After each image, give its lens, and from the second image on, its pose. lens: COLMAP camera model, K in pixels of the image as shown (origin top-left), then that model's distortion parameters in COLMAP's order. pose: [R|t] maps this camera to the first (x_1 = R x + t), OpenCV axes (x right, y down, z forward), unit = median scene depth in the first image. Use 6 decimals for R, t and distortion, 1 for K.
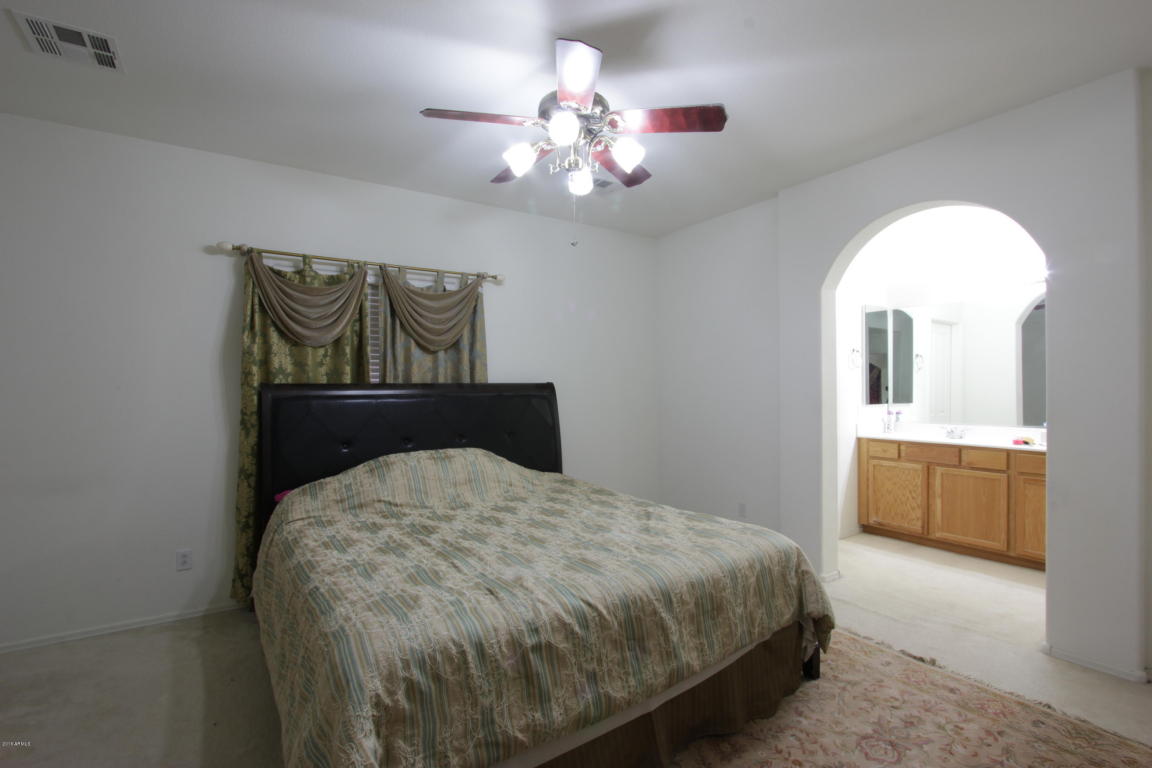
lens RADIAL K [[530.3, 0, 580.0], [0, 530.3, 386.9], [0, 0, 1]] dist [-0.012603, 0.000230]
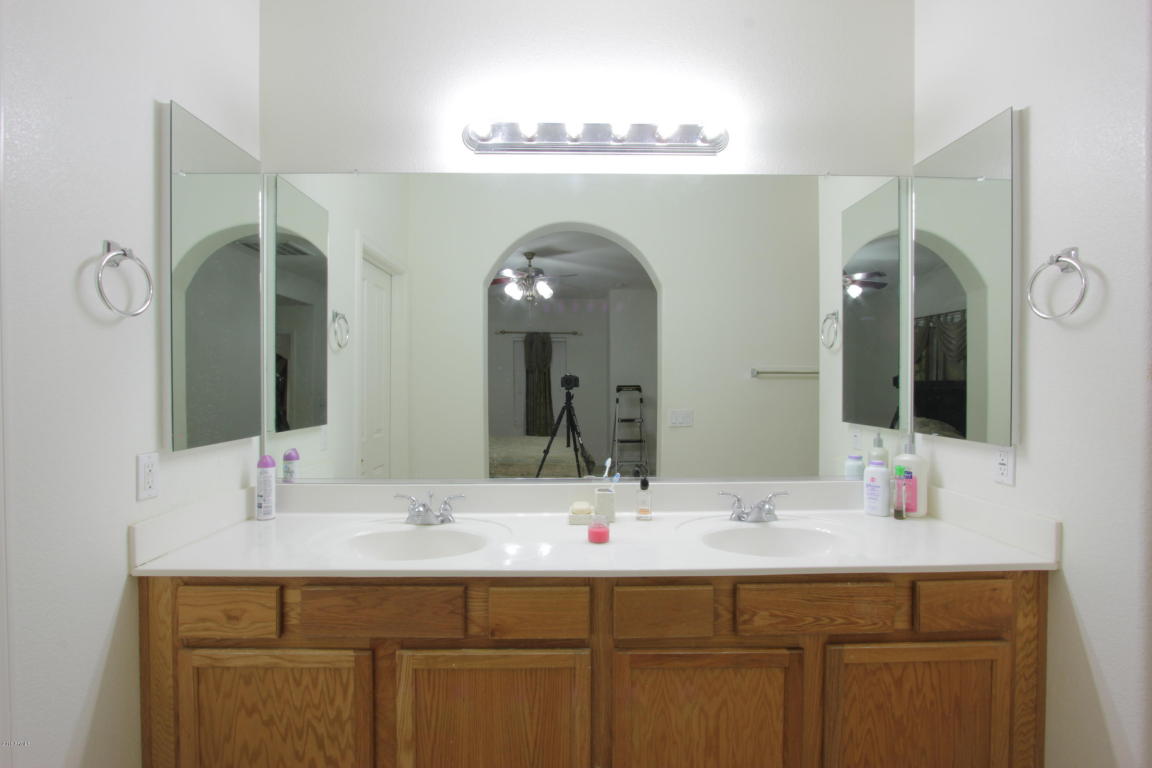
lens RADIAL K [[530.3, 0, 578.9], [0, 530.3, 385.3], [0, 0, 1]] dist [-0.012603, 0.000230]
pose [[0.537766, -0.006287, 0.843071, 0.439970], [0.001921, 0.999979, 0.006231, -0.004243], [-0.843092, -0.001731, 0.537767, 0.692256]]
